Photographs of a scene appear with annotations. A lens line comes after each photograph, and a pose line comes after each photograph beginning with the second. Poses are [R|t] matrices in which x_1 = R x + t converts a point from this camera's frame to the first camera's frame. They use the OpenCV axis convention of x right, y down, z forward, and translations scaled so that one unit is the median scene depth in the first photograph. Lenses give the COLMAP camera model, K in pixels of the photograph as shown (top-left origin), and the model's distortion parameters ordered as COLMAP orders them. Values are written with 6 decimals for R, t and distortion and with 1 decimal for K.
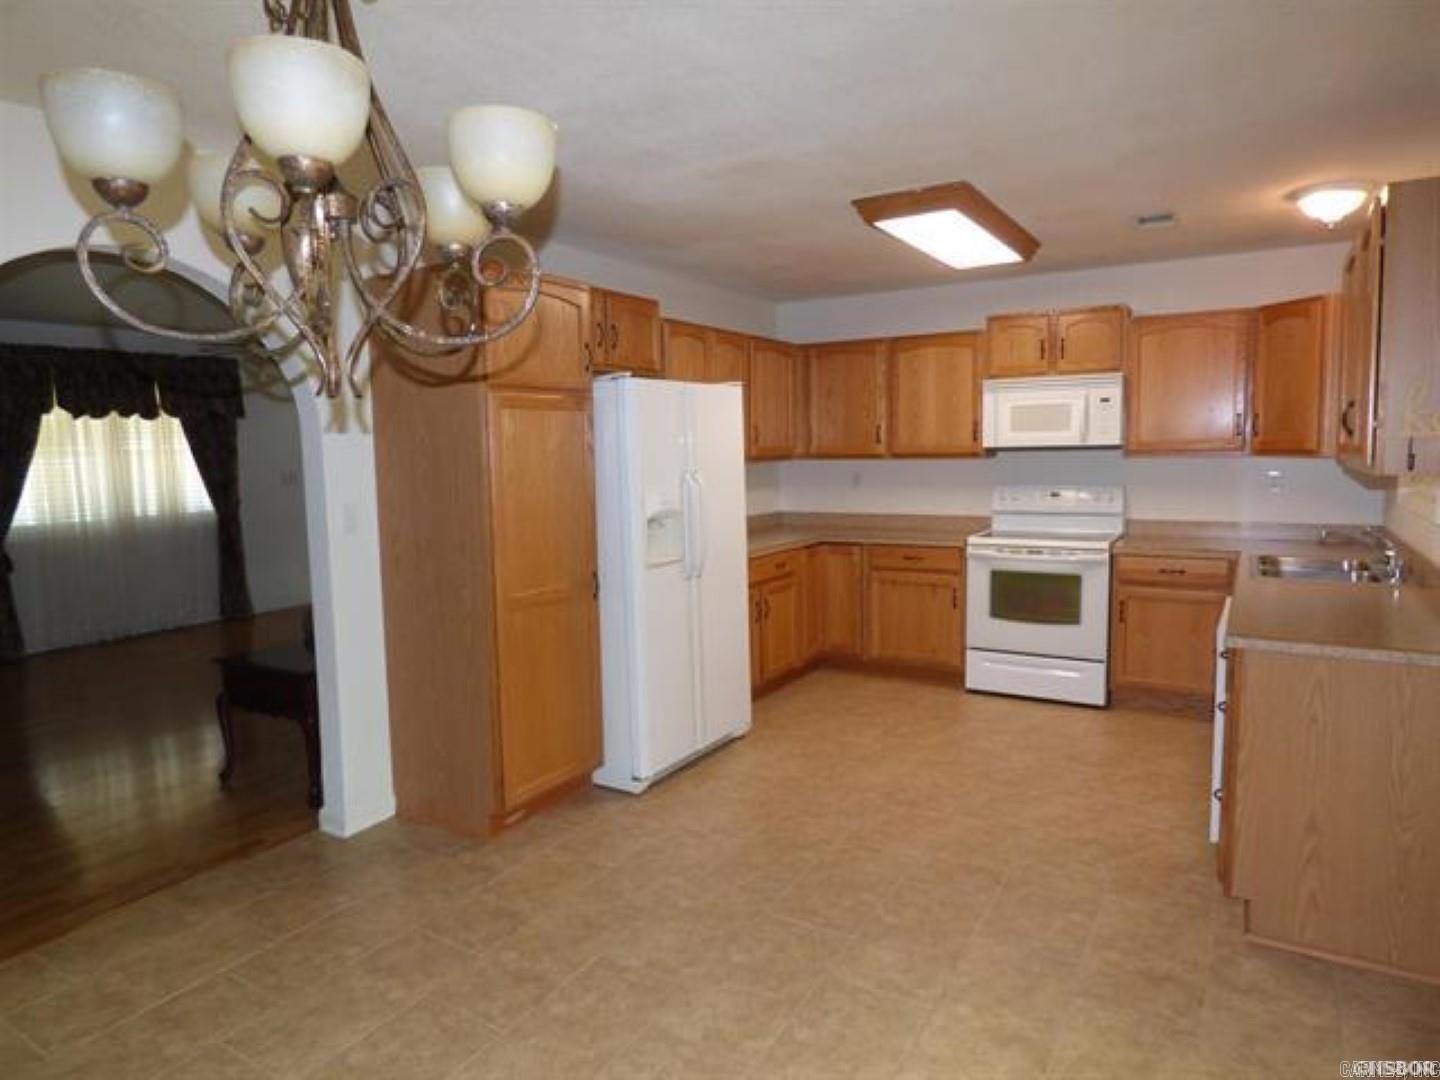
lens RADIAL K [[877.4, 0, 717.8], [0, 877.4, 535.6], [0, 0, 1]] dist [-0.006040, -0.000240]
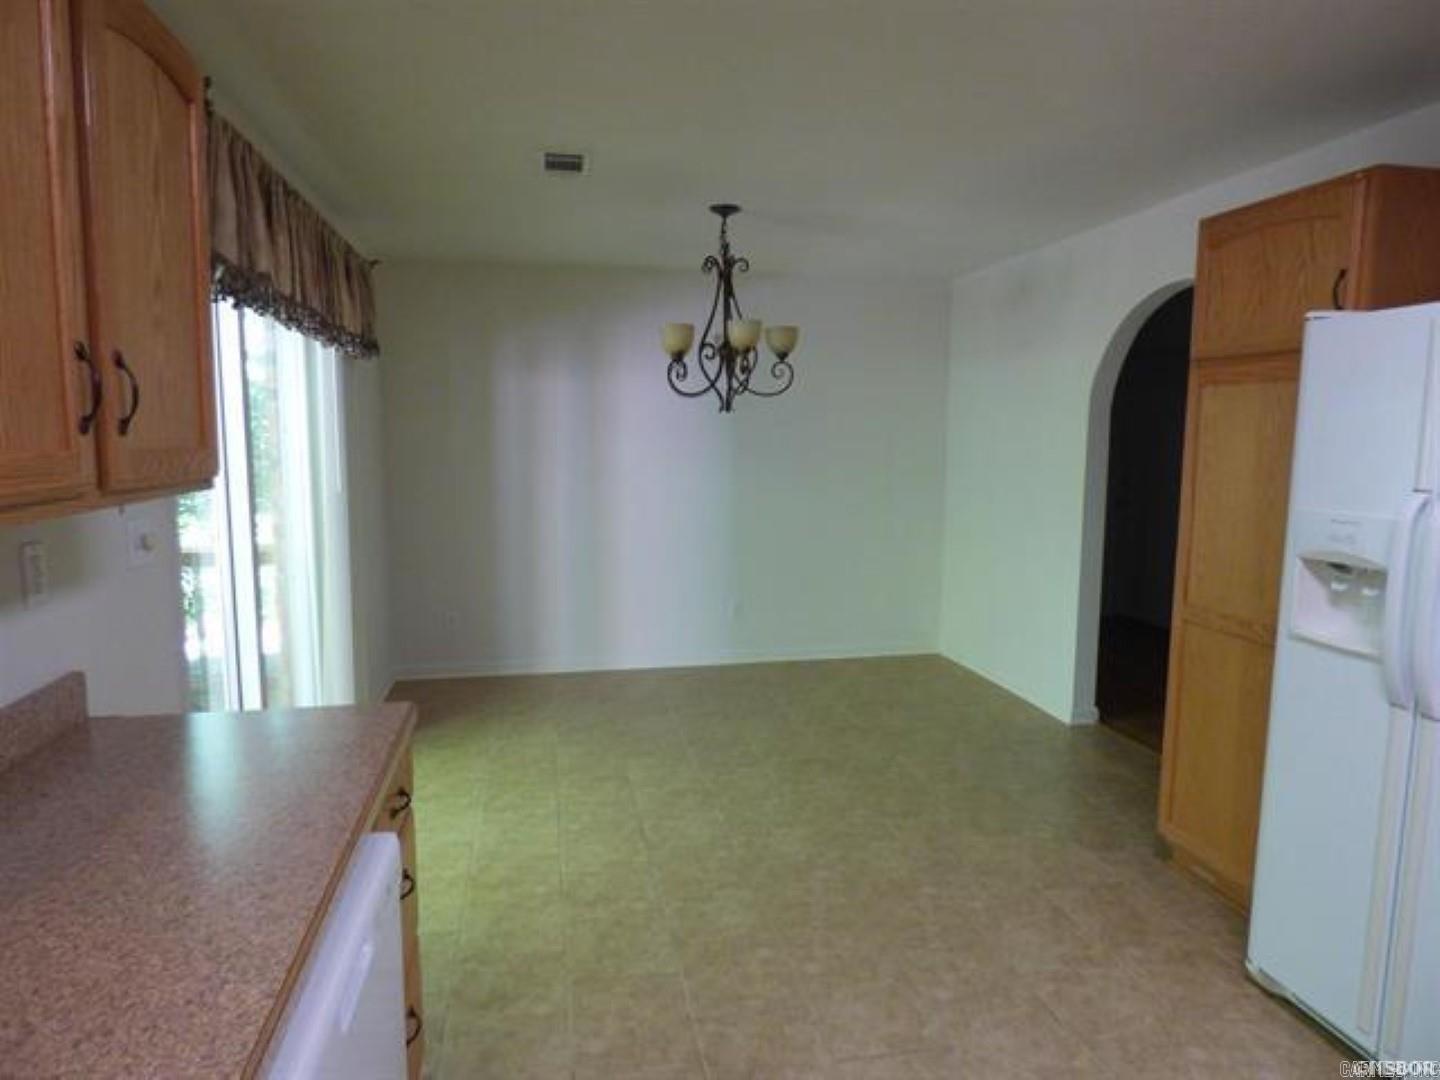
lens RADIAL K [[877.4, 0, 717.8], [0, 877.4, 535.6], [0, 0, 1]] dist [-0.006040, -0.000240]
pose [[-0.733632, 0.095628, -0.672785, 0.437932], [-0.057694, 0.977709, 0.201880, -0.092919], [0.677093, 0.186921, -0.711762, 0.834165]]
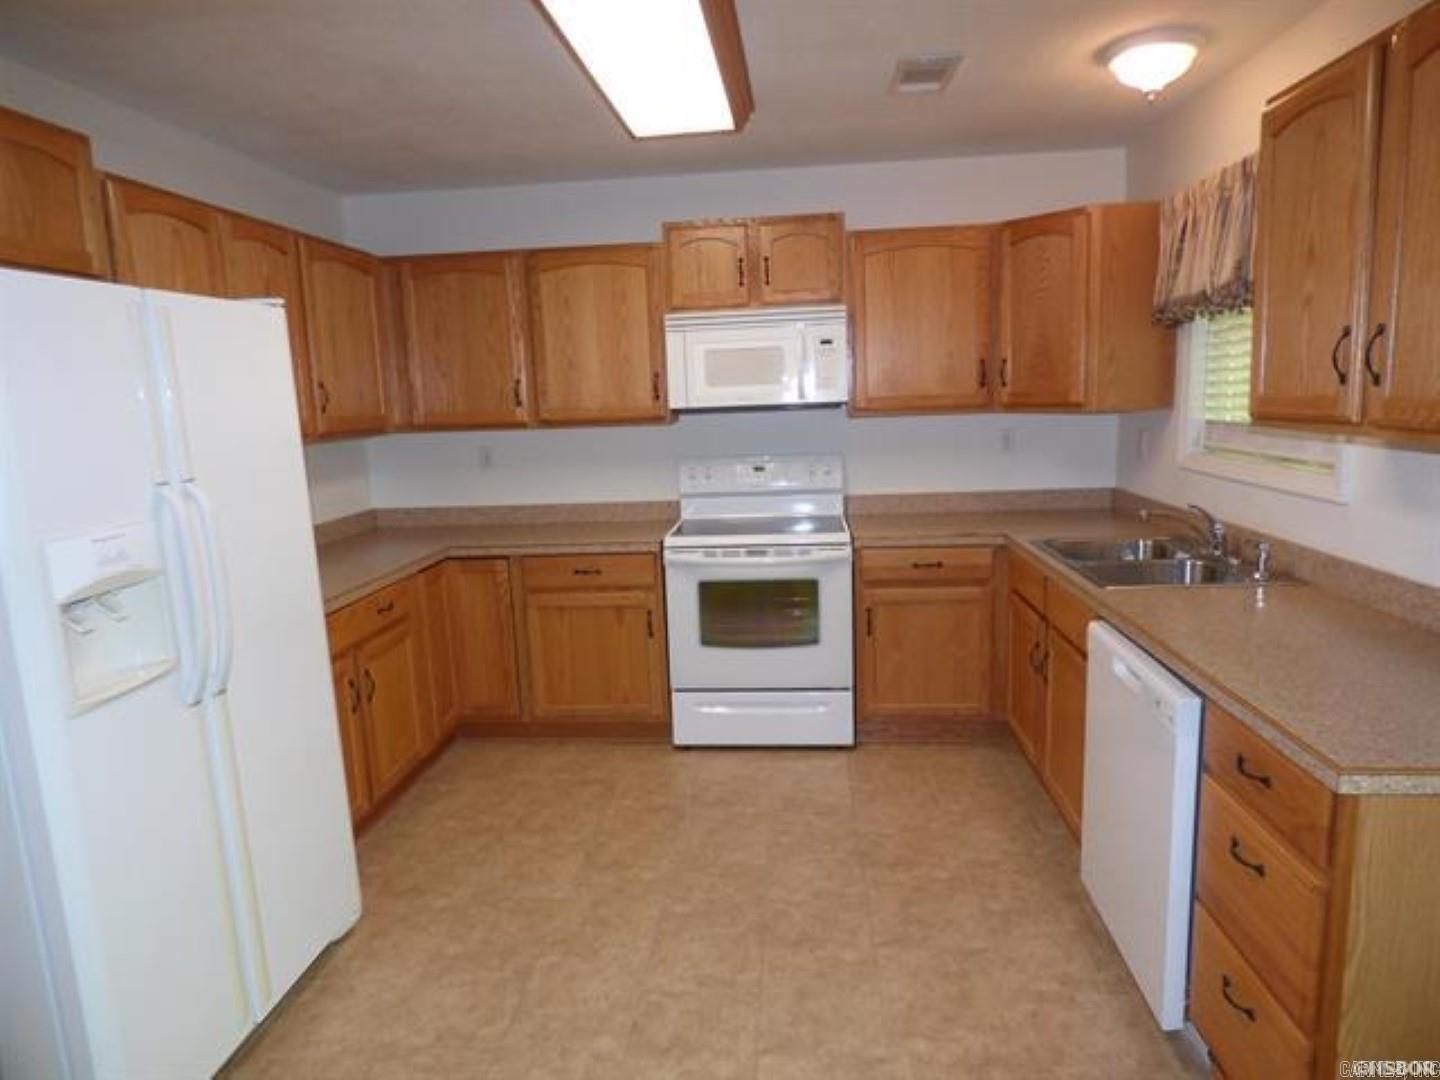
lens RADIAL K [[877.4, 0, 717.8], [0, 877.4, 535.6], [0, 0, 1]] dist [-0.006040, -0.000240]
pose [[0.896285, -0.088423, 0.434574, 0.017340], [0.067325, 0.995693, 0.063741, -0.041888], [-0.438339, -0.027872, 0.898378, 0.347279]]
